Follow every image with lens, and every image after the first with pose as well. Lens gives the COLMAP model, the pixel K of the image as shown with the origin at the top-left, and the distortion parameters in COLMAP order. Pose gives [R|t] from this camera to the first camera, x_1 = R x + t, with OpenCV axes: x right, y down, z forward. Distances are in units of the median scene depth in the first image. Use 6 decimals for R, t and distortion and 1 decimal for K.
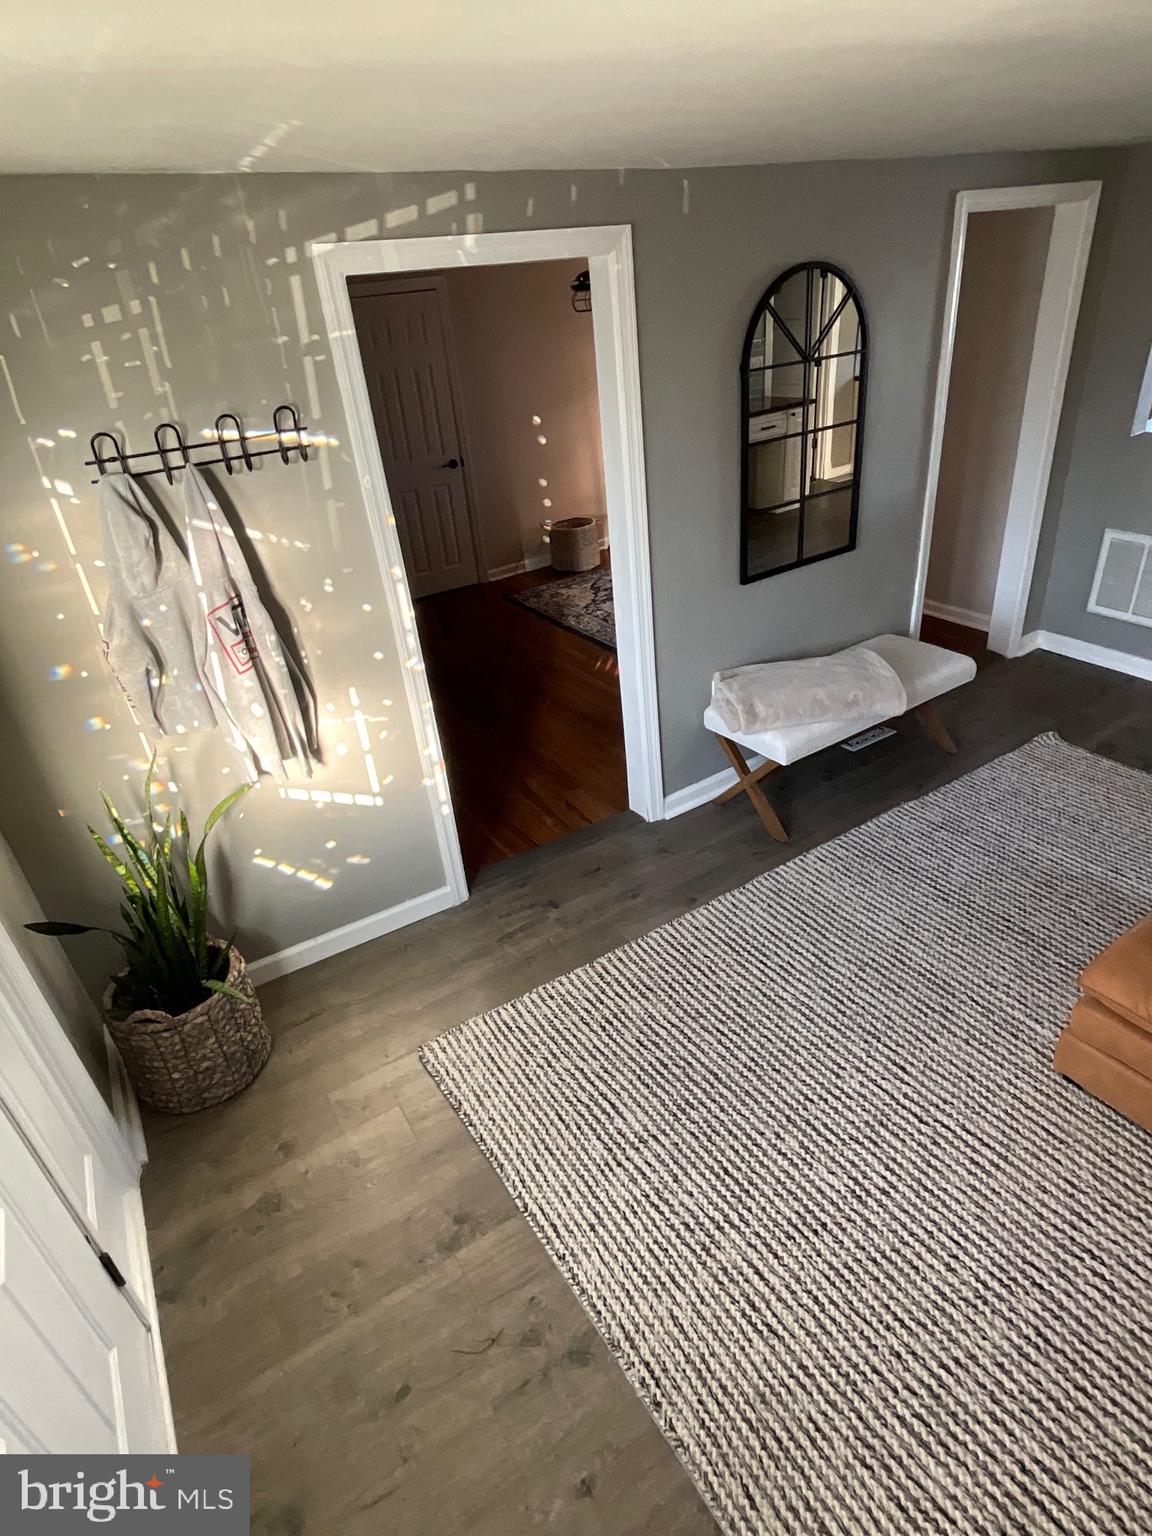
lens RADIAL K [[839.1, 0, 578.0], [0, 839.1, 765.3], [0, 0, 1]] dist [-0.014281, 0.012066]
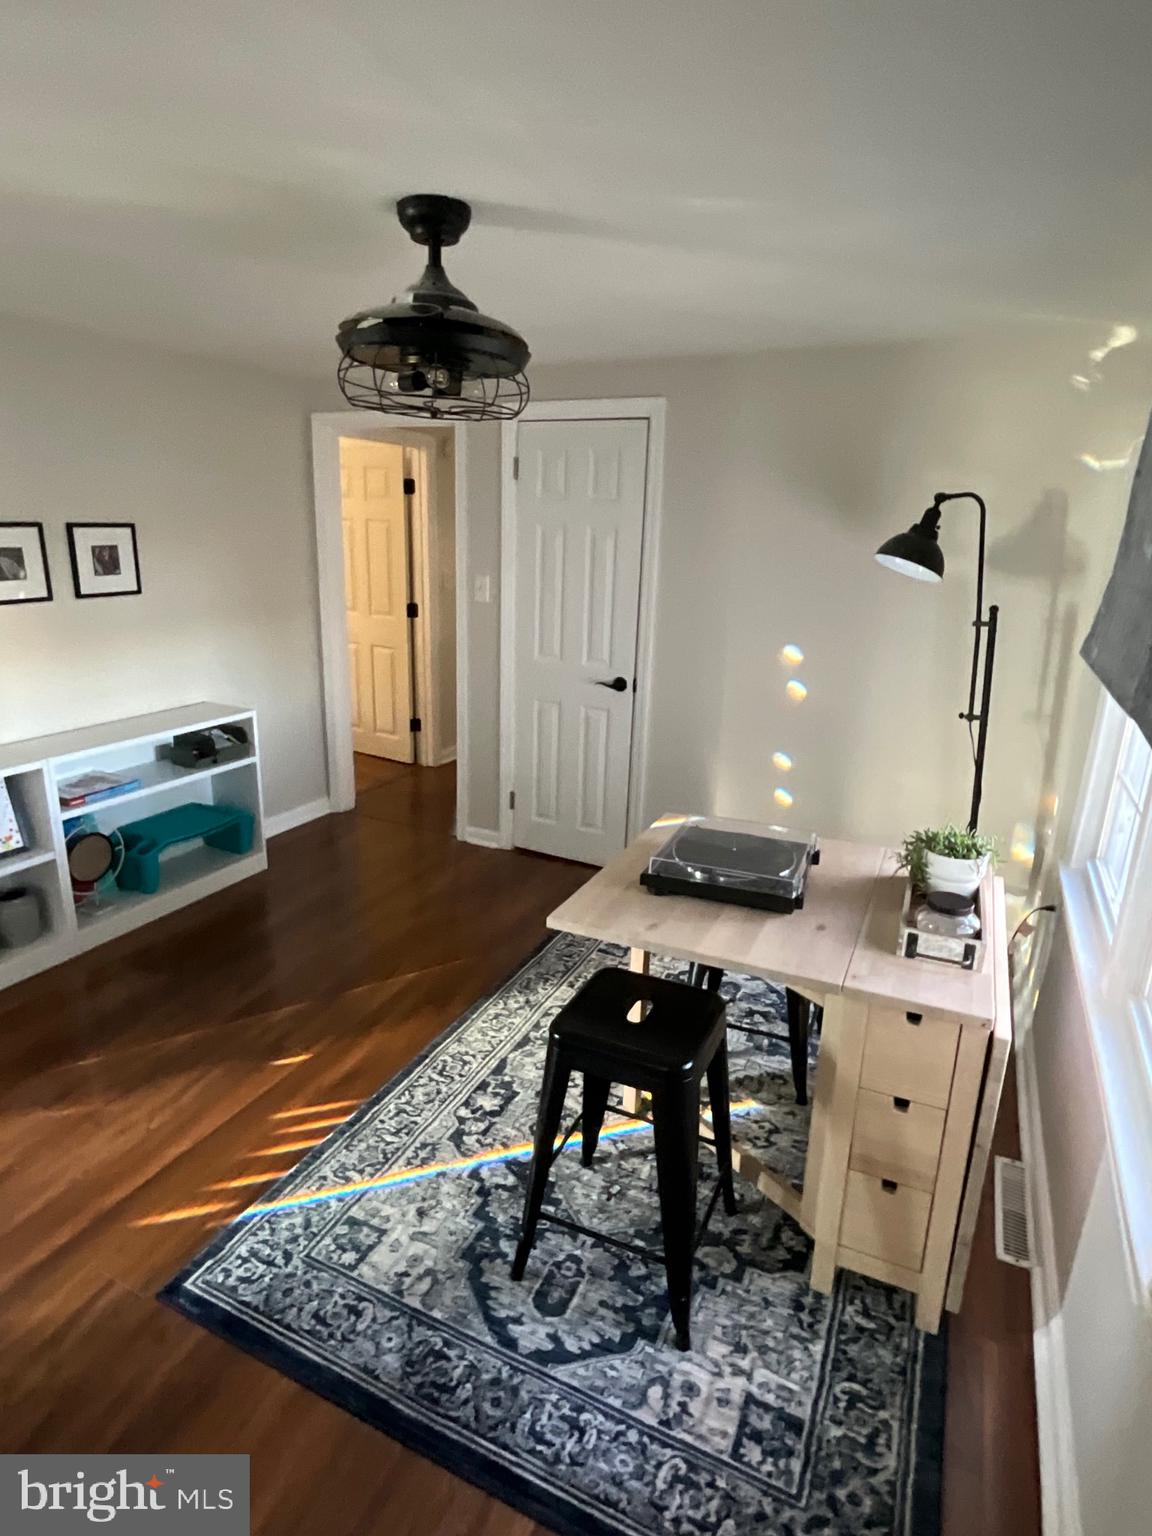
lens RADIAL K [[839.1, 0, 573.8], [0, 839.1, 771.0], [0, 0, 1]] dist [-0.014281, 0.012066]
pose [[0.530599, 0.342060, -0.775539, 0.860540], [-0.488132, 0.871317, 0.050339, -0.820464], [0.692959, 0.351855, 0.629290, 1.571184]]
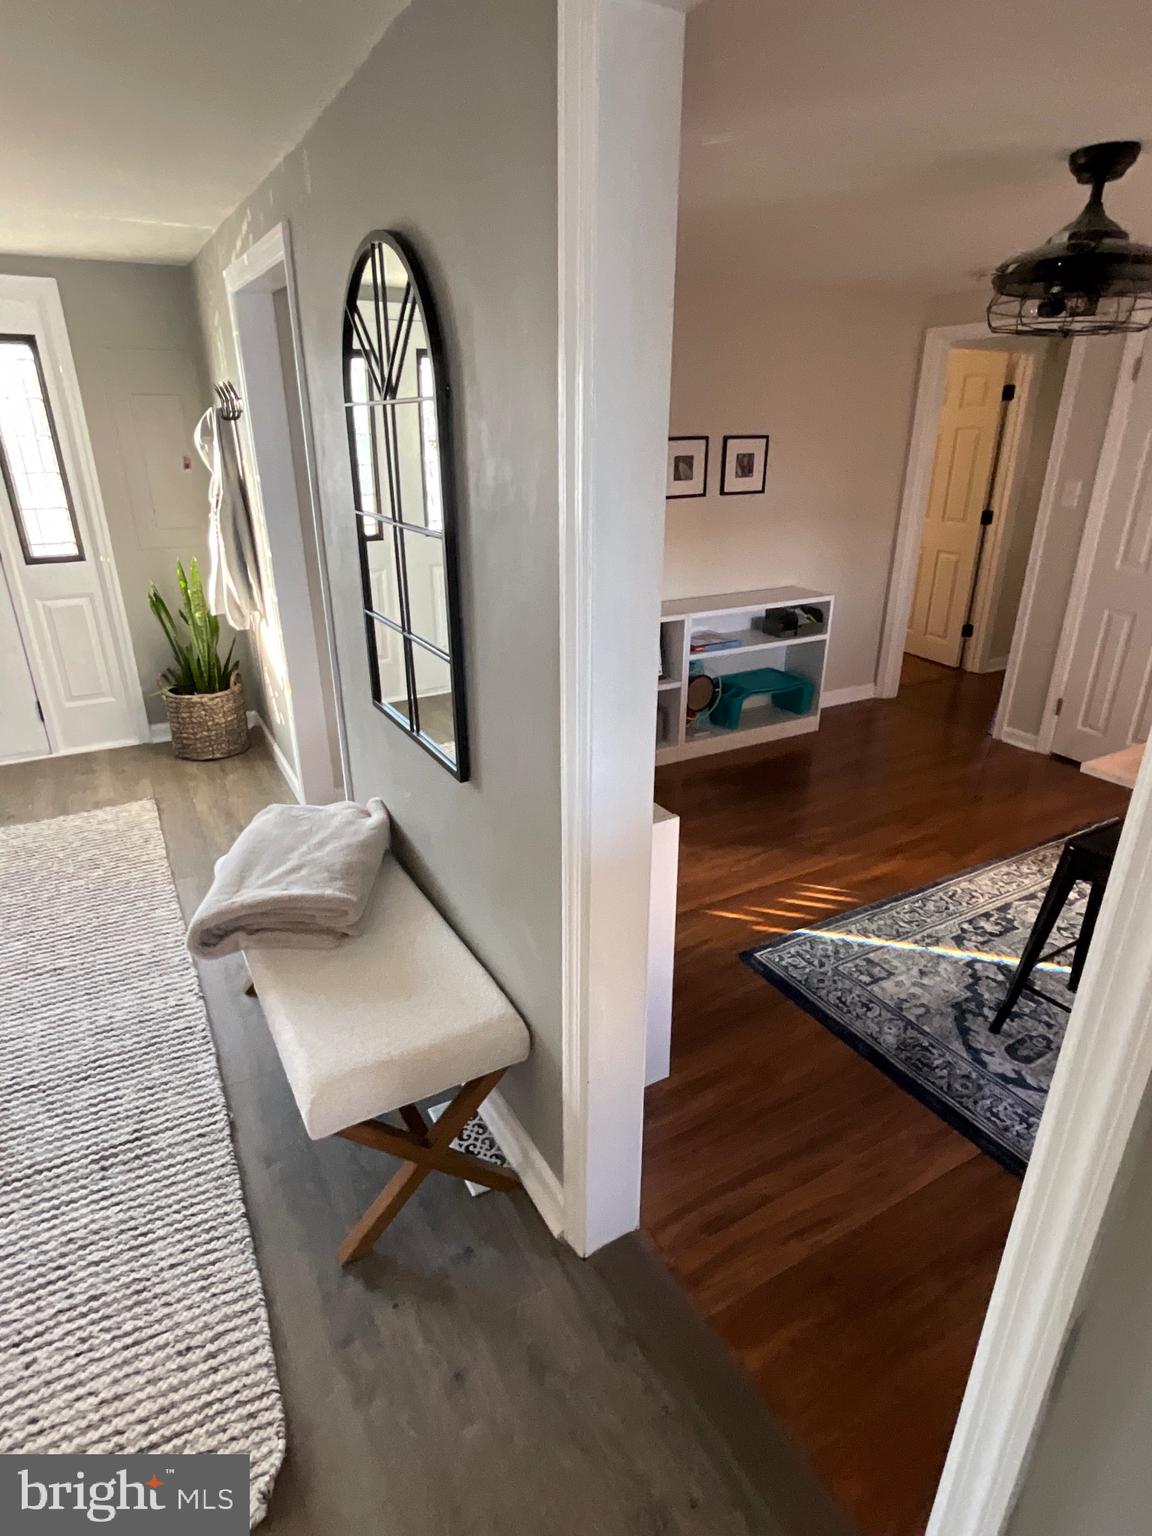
lens RADIAL K [[839.1, 0, 579.8], [0, 839.1, 769.8], [0, 0, 1]] dist [-0.014281, 0.012066]
pose [[-0.041925, 0.464416, -0.884624, 1.150746], [-0.493255, 0.760359, 0.422555, -0.763254], [0.868874, 0.454061, 0.197198, 1.418357]]
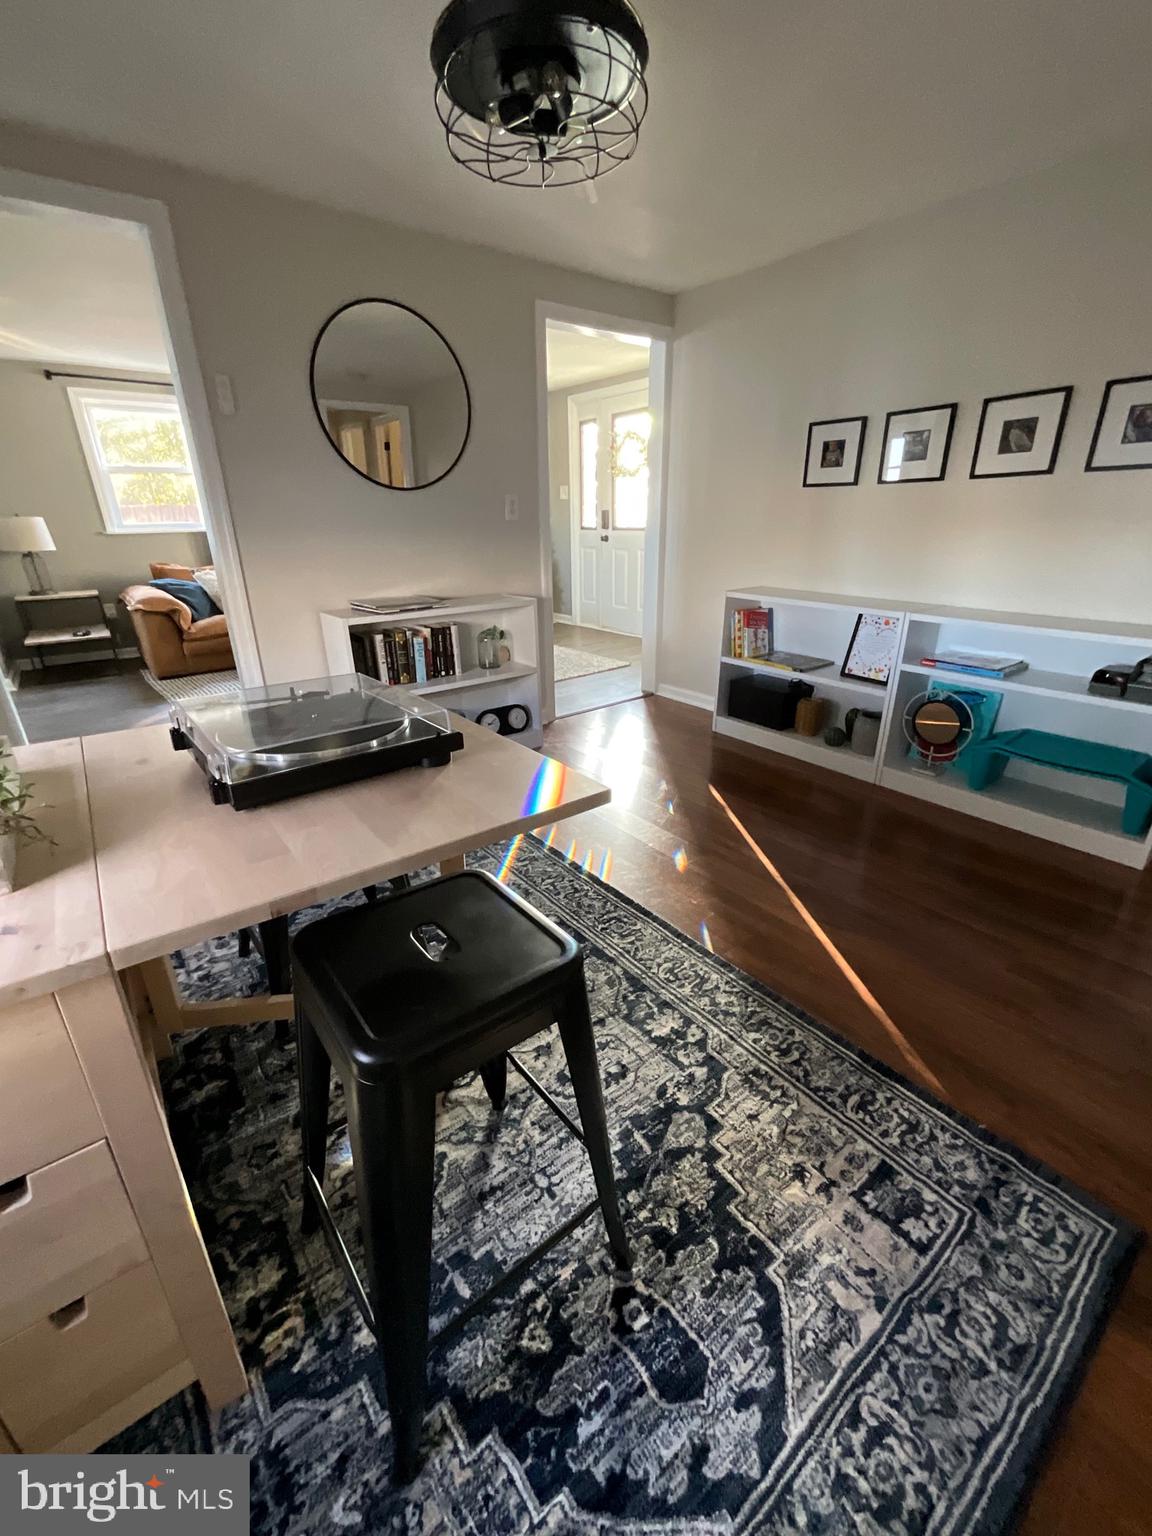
lens RADIAL K [[620.7, 0, 569.7], [0, 620.7, 767.6], [0, 0, 1]] dist [0.004053, -0.001214]
pose [[-0.989576, 0.136418, -0.046138, 0.144753], [0.046796, 0.607611, 0.792855, -1.111865], [0.136193, 0.782432, -0.607661, 2.585445]]
